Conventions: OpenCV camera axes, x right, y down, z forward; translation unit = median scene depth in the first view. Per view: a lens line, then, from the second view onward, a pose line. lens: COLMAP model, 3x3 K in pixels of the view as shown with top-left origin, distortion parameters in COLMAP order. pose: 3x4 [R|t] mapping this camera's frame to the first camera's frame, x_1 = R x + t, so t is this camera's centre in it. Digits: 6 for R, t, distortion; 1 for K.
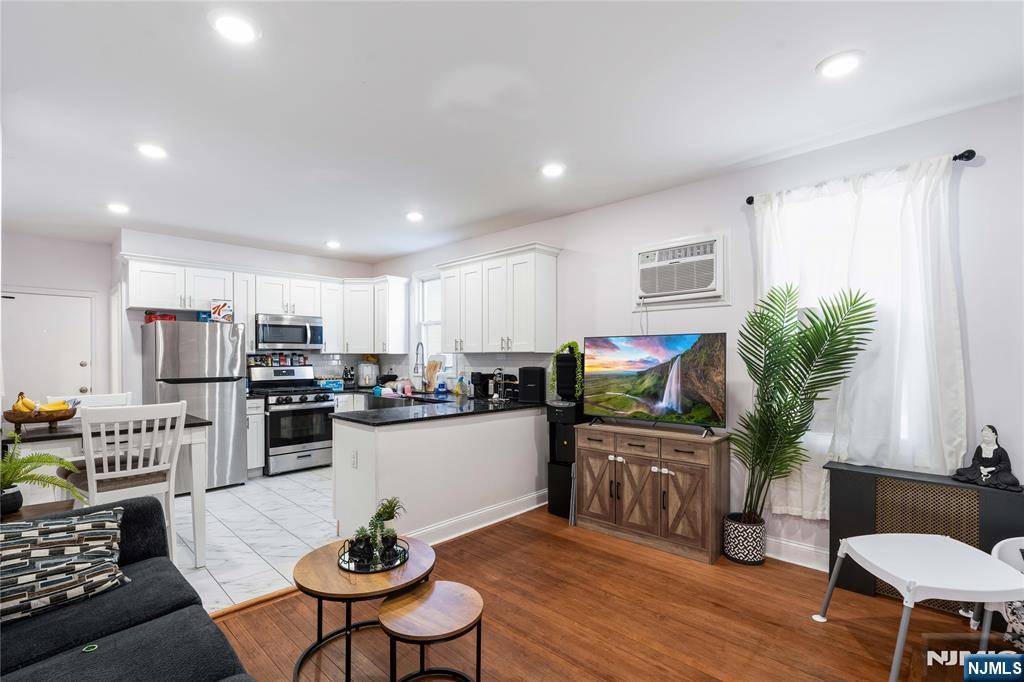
lens RADIAL K [[469.4, 0, 510.2], [0, 469.4, 356.5], [0, 0, 1]] dist [-0.001033, 0.000400]
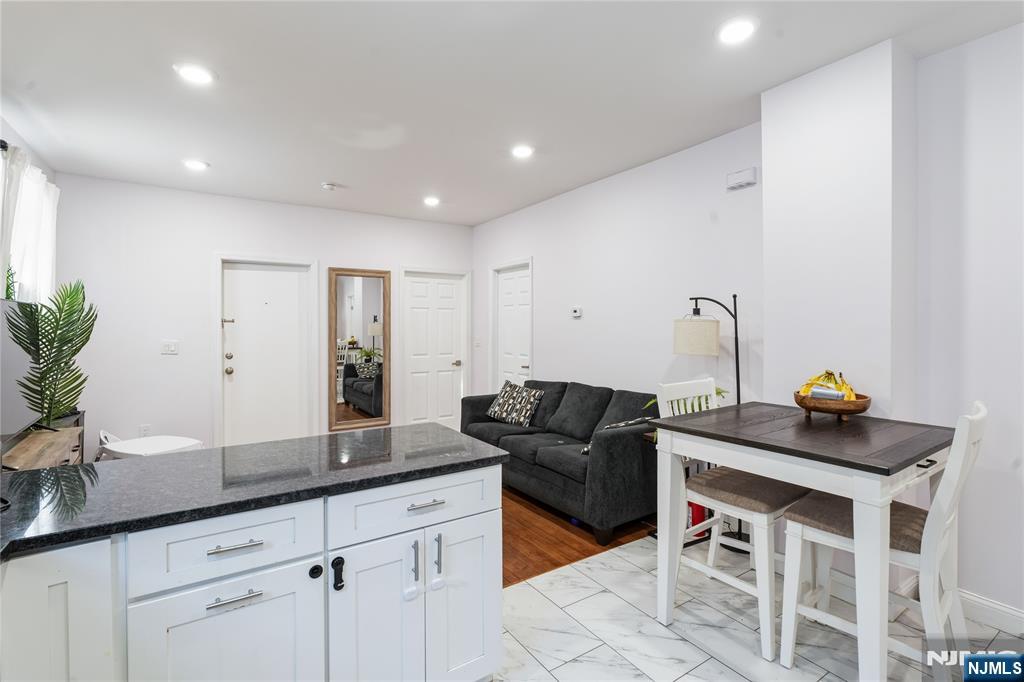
lens RADIAL K [[477.4, 0, 513.5], [0, 477.4, 330.2], [0, 0, 1]] dist [0.001587, 0.000529]
pose [[-0.974904, 0.003143, 0.222604, -0.492552], [0.005463, 0.999937, 0.009805, -0.006418], [-0.222559, 0.010775, -0.974860, 1.448697]]
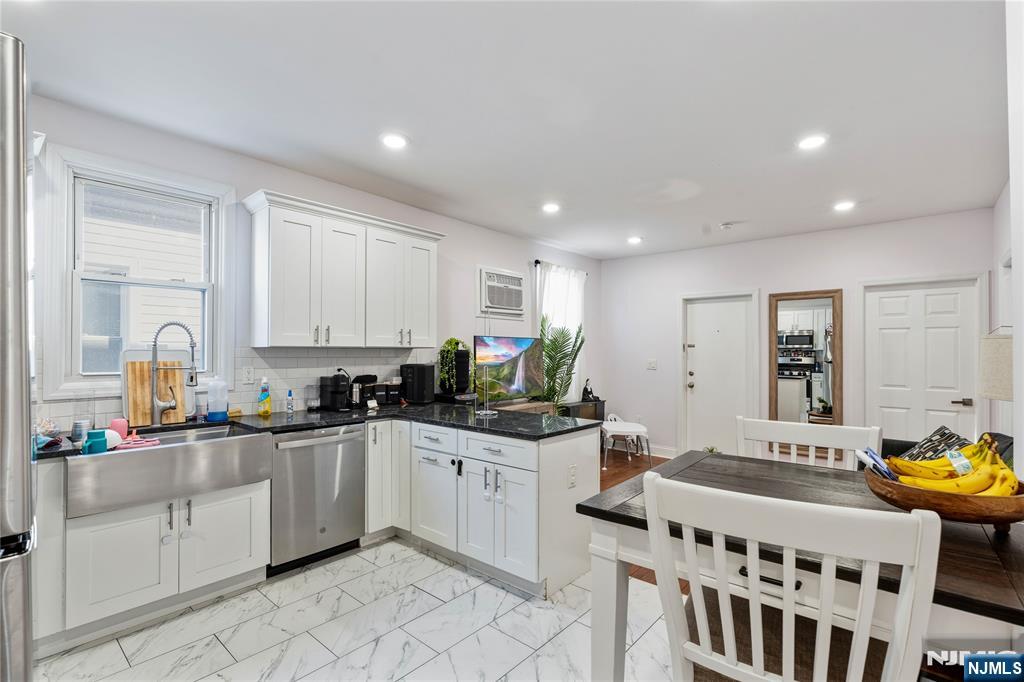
lens RADIAL K [[468.7, 0, 510.2], [0, 468.7, 348.3], [0, 0, 1]] dist [-0.001560, 0.000791]
pose [[-0.051600, 0.009374, 0.998624, -1.064202], [-0.000440, 0.999956, -0.009410, 0.000803], [-0.998668, -0.000925, -0.051593, 1.058094]]
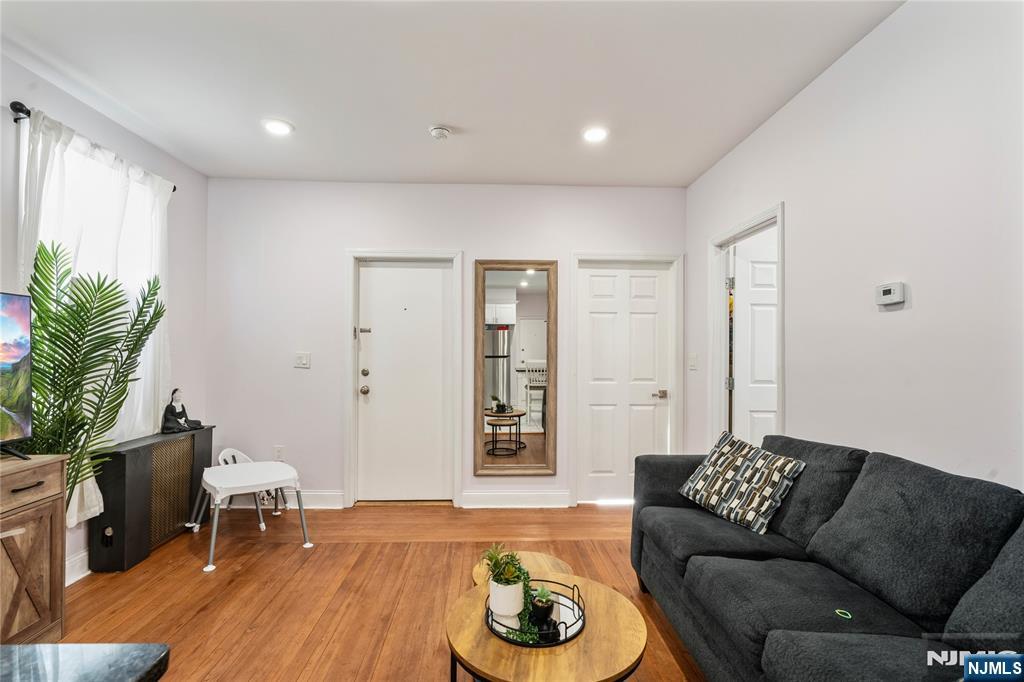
lens RADIAL K [[468.7, 0, 510.2], [0, 468.7, 348.3], [0, 0, 1]] dist [-0.001560, 0.000791]
pose [[-0.722309, 0.005514, 0.691548, -0.430939], [0.000220, 0.999970, -0.007744, 0.026636], [-0.691570, -0.005442, -0.722289, 0.885667]]
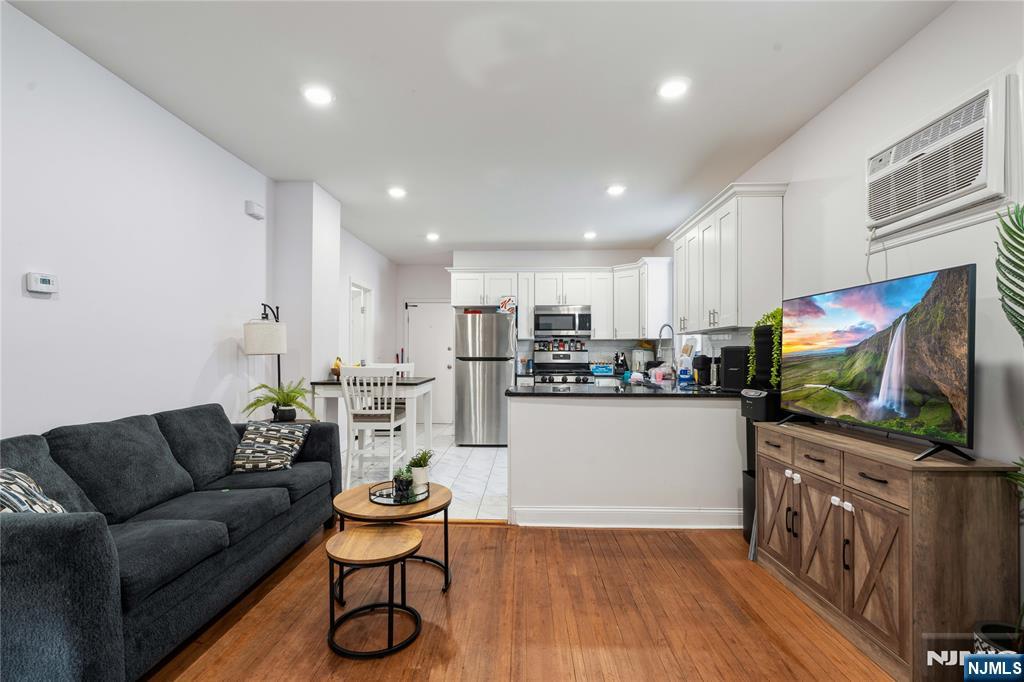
lens RADIAL K [[468.7, 0, 510.2], [0, 468.7, 348.3], [0, 0, 1]] dist [-0.001560, 0.000791]
pose [[0.673931, -0.004530, -0.738780, 0.436547], [-0.005027, 0.999930, -0.010717, 0.044268], [0.738777, 0.010936, 0.673861, 0.243394]]
